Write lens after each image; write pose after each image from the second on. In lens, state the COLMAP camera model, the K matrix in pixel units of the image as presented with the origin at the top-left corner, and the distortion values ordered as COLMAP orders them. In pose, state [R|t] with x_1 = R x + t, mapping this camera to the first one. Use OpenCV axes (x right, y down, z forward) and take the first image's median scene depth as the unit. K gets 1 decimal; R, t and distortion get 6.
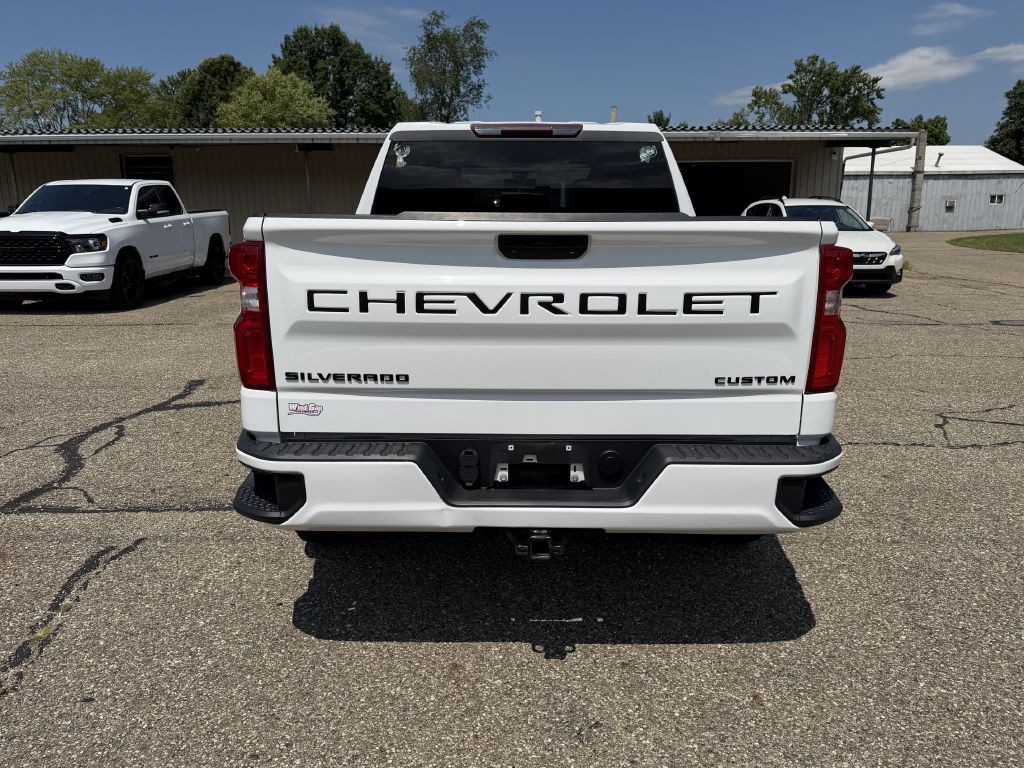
lens RADIAL K [[765.8, 0, 514.8], [0, 765.8, 386.5], [0, 0, 1]] dist [0.025558, -0.036137]
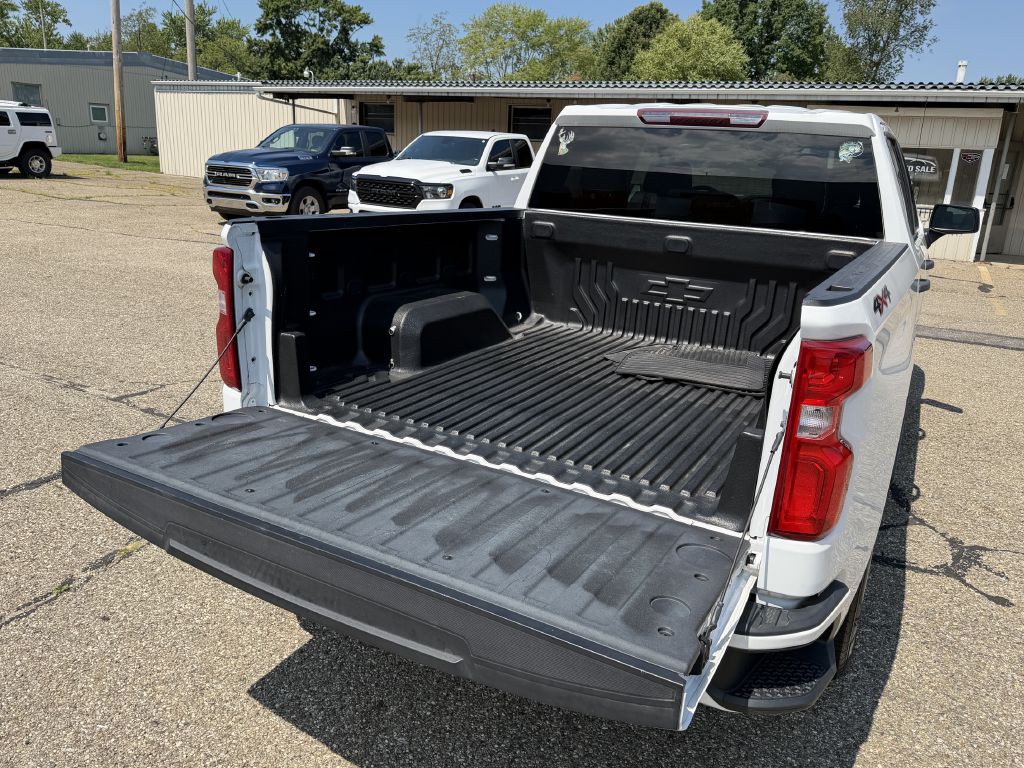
lens RADIAL K [[765.6, 0, 519.7], [0, 765.6, 377.6], [0, 0, 1]] dist [0.028188, -0.041014]
pose [[0.874656, 0.181547, -0.449463, 0.075191], [-0.157851, 0.983352, 0.090016, -0.026118], [0.458322, -0.007785, 0.888752, 0.040710]]
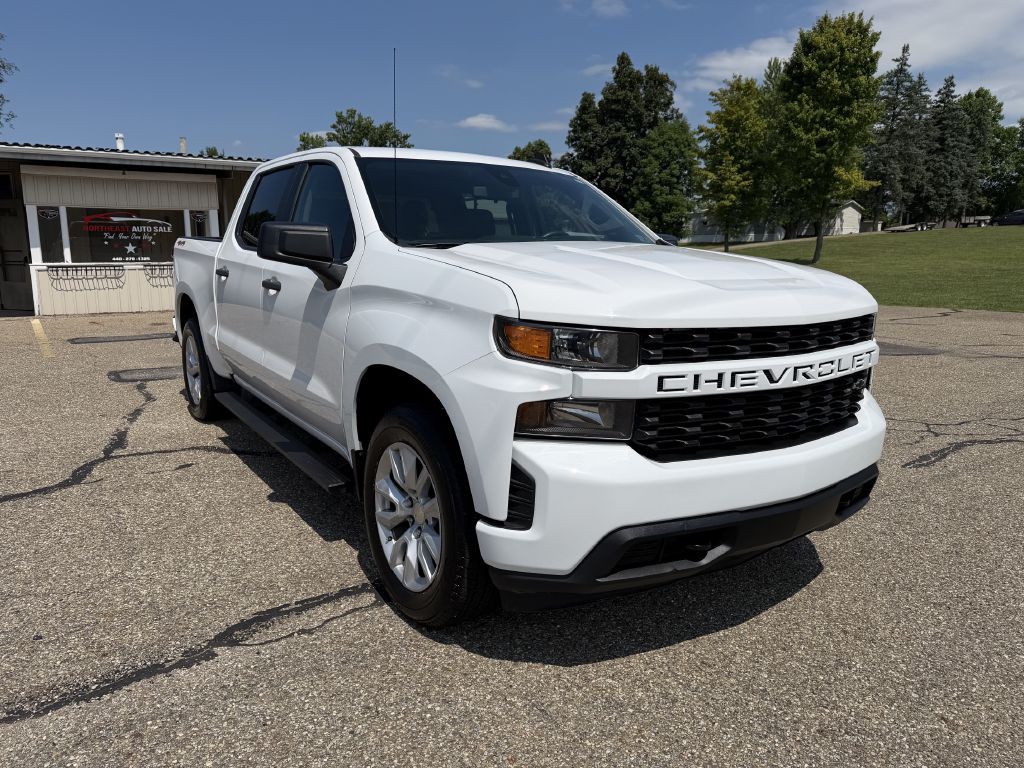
lens RADIAL K [[723.7, 0, 513.2], [0, 723.7, 386.1], [0, 0, 1]] dist [0.029805, -0.047293]
pose [[0.840846, -0.093503, 0.533138, -0.100499], [0.112844, 0.993606, -0.003712, -0.012999], [-0.529382, 0.063283, 0.846020, 0.079343]]
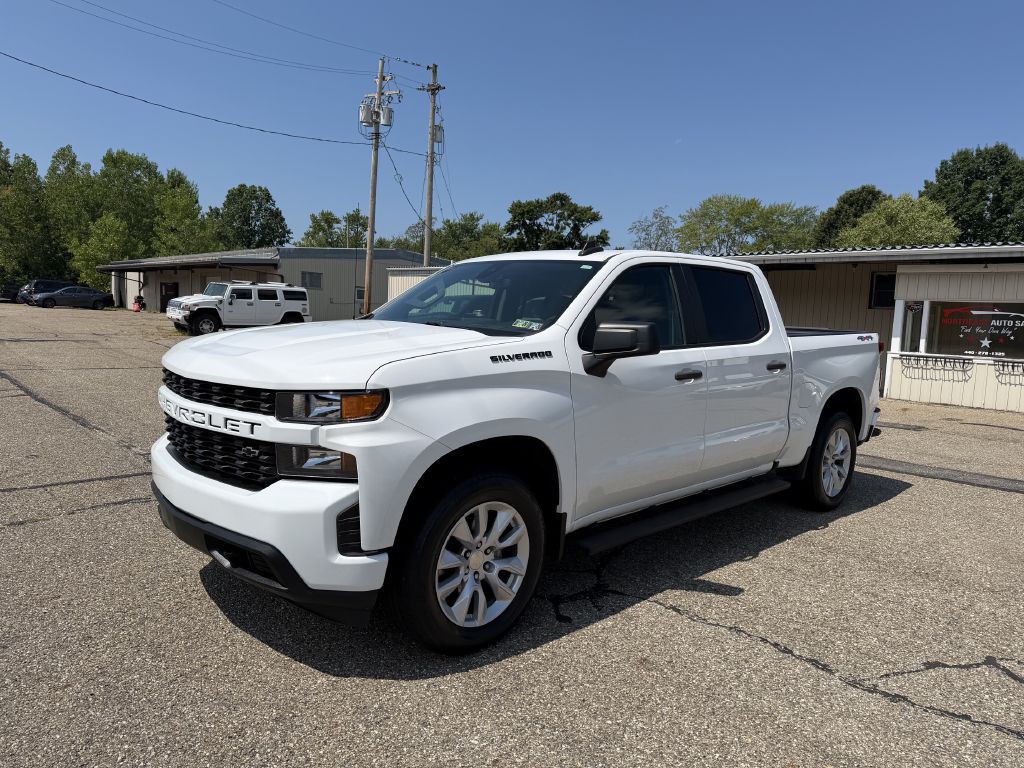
lens RADIAL K [[714.6, 0, 512.0], [0, 714.6, 384.0], [0, 0, 1]] dist [0.104644, -0.145193]
pose [[0.674905, 0.102642, -0.730731, 0.266035], [-0.208175, 0.976538, -0.055102, -0.026248], [0.707931, 0.189308, 0.680438, 0.102463]]
